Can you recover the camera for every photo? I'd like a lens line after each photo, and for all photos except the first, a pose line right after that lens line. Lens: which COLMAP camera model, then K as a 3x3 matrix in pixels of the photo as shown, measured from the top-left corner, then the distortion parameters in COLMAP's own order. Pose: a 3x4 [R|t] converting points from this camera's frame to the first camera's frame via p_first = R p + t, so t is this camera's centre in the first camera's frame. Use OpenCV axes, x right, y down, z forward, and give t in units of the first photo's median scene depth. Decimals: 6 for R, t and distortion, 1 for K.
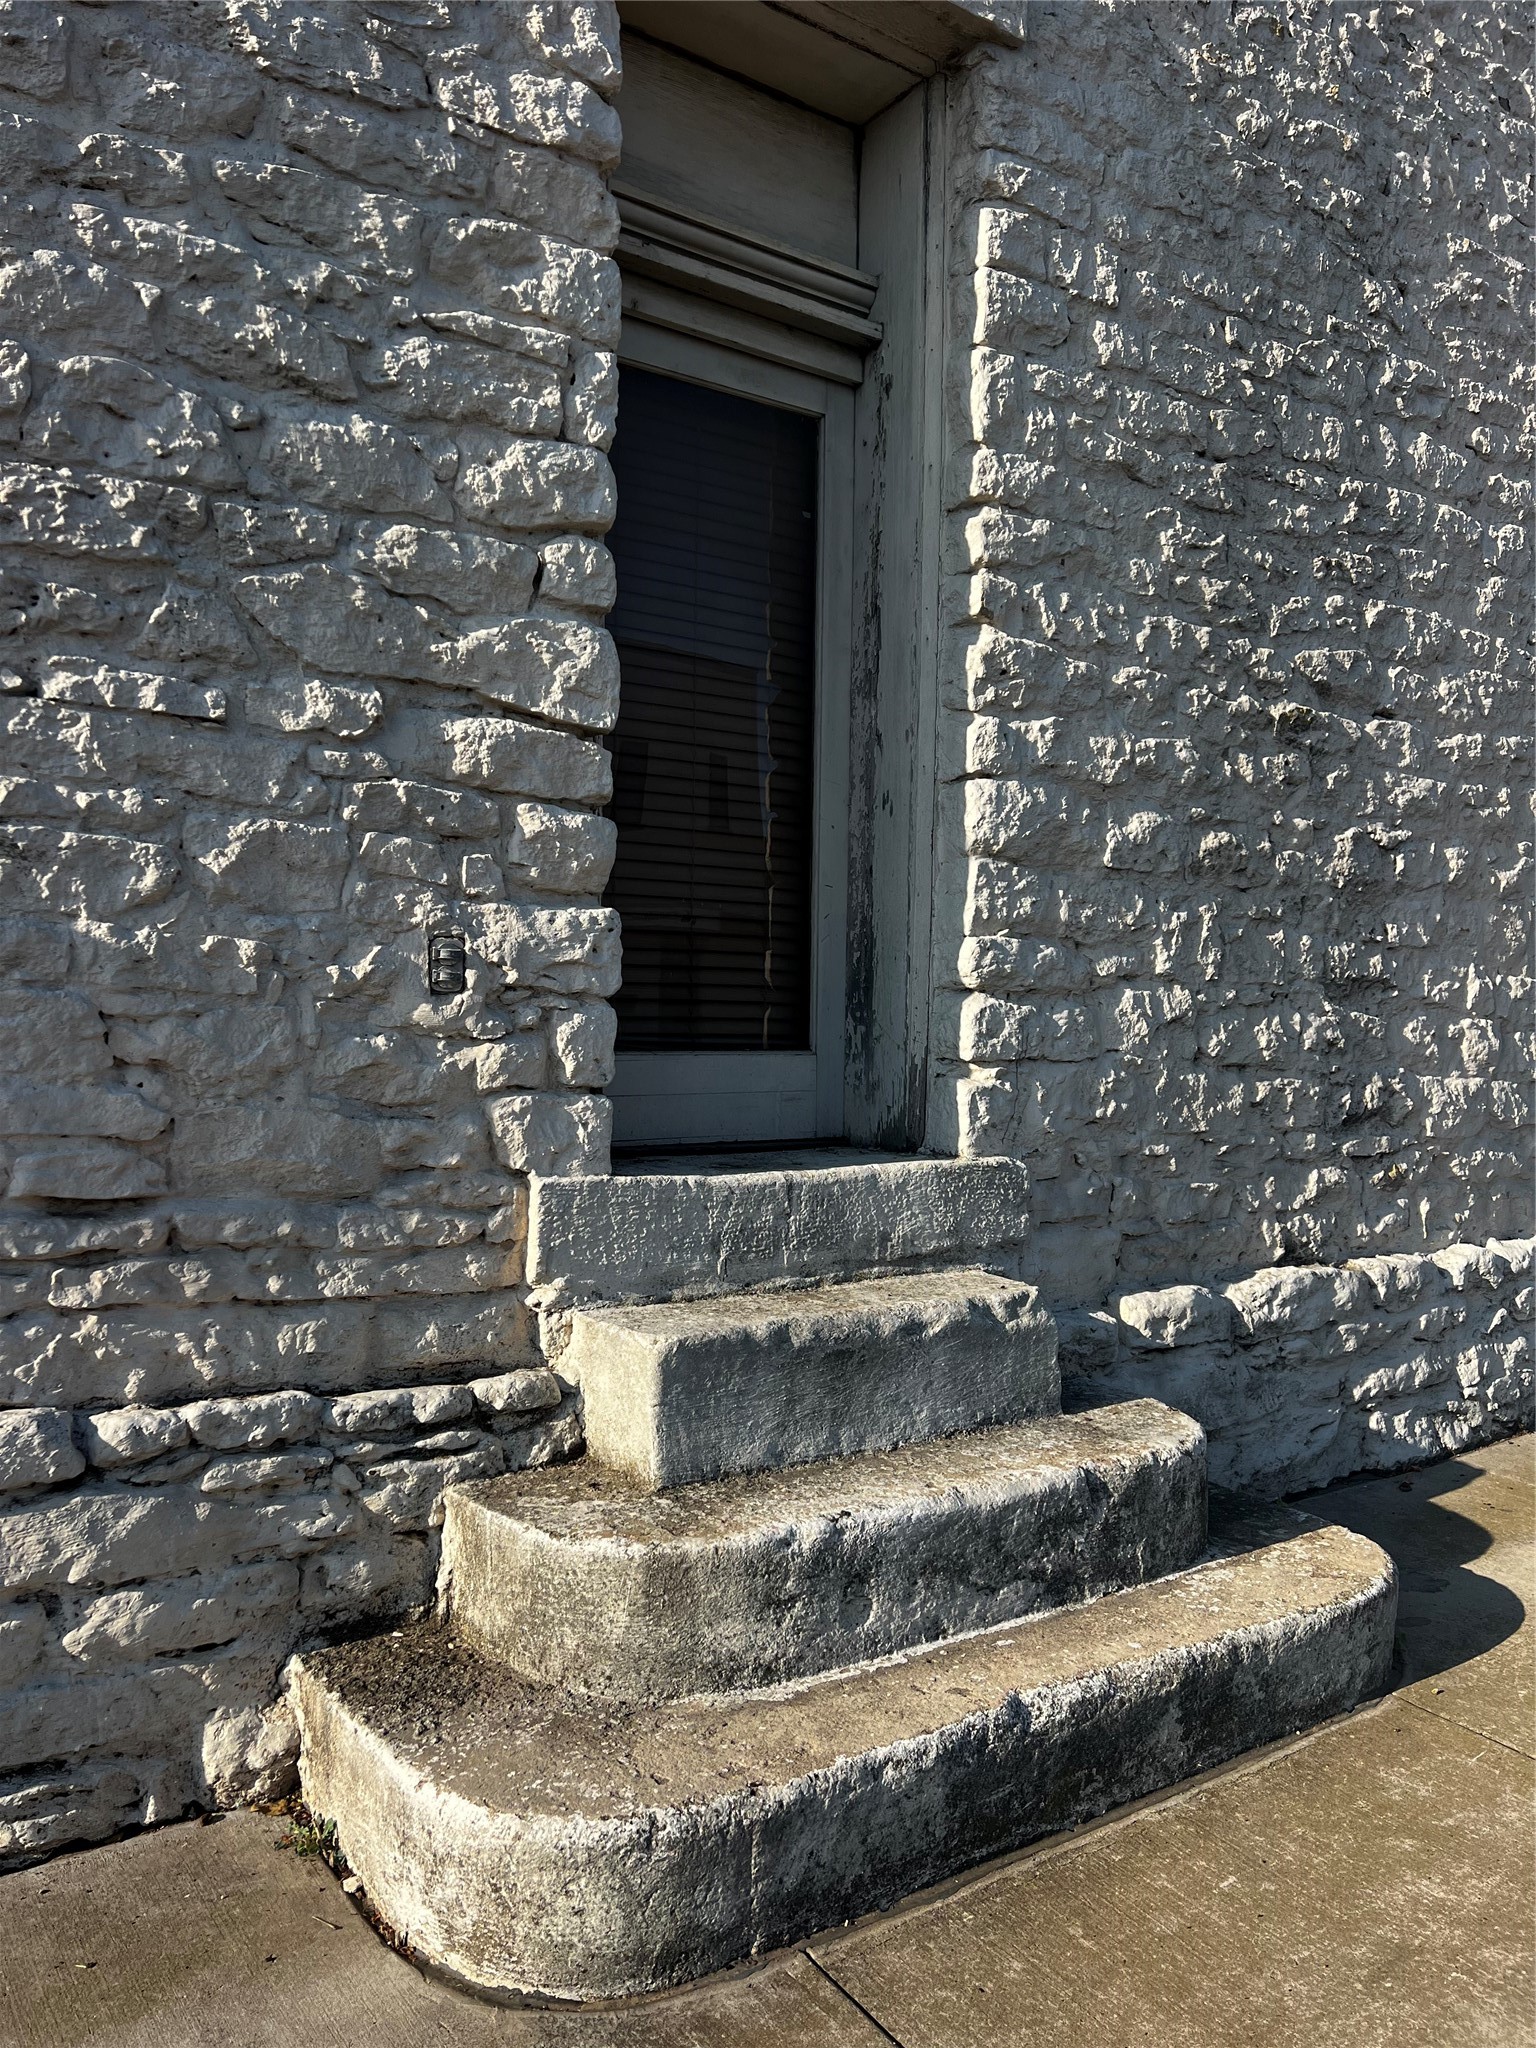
lens RADIAL K [[1554.5, 0, 765.2], [0, 1554.5, 1032.6], [0, 0, 1]] dist [0.066835, -0.095215]
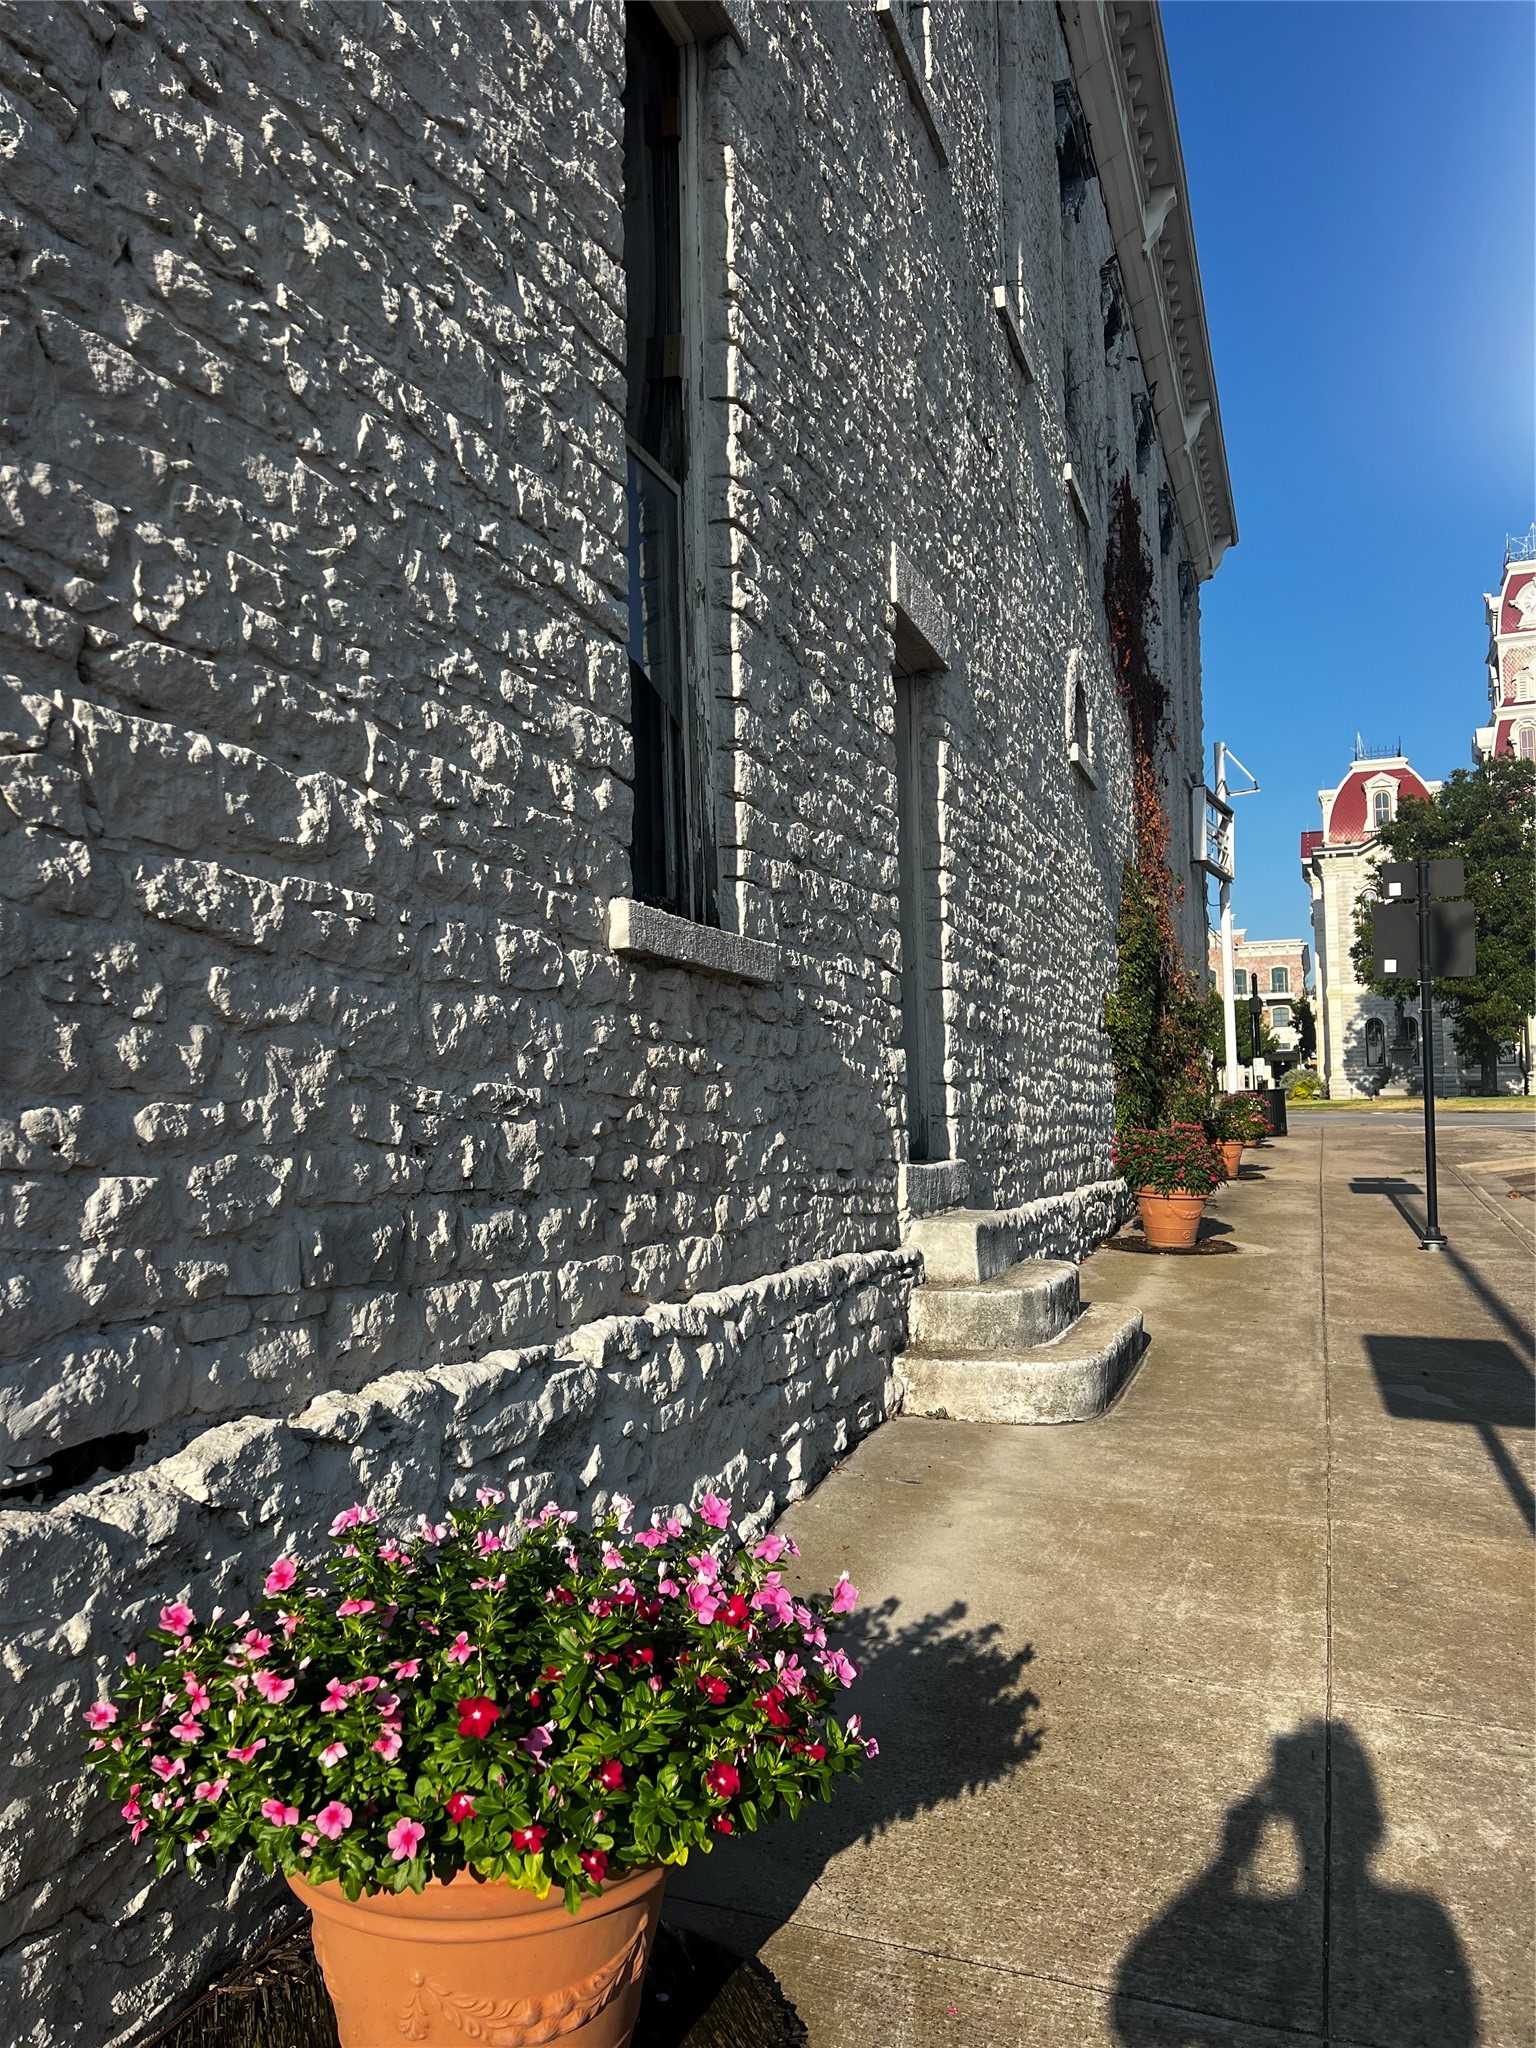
lens RADIAL K [[1554.5, 0, 765.2], [0, 1554.5, 1032.6], [0, 0, 1]] dist [0.066835, -0.095215]
pose [[0.804243, 0.010940, 0.594200, -1.824246], [0.034741, 0.997255, -0.065382, 0.045607], [-0.593285, 0.073226, 0.801655, -0.816791]]
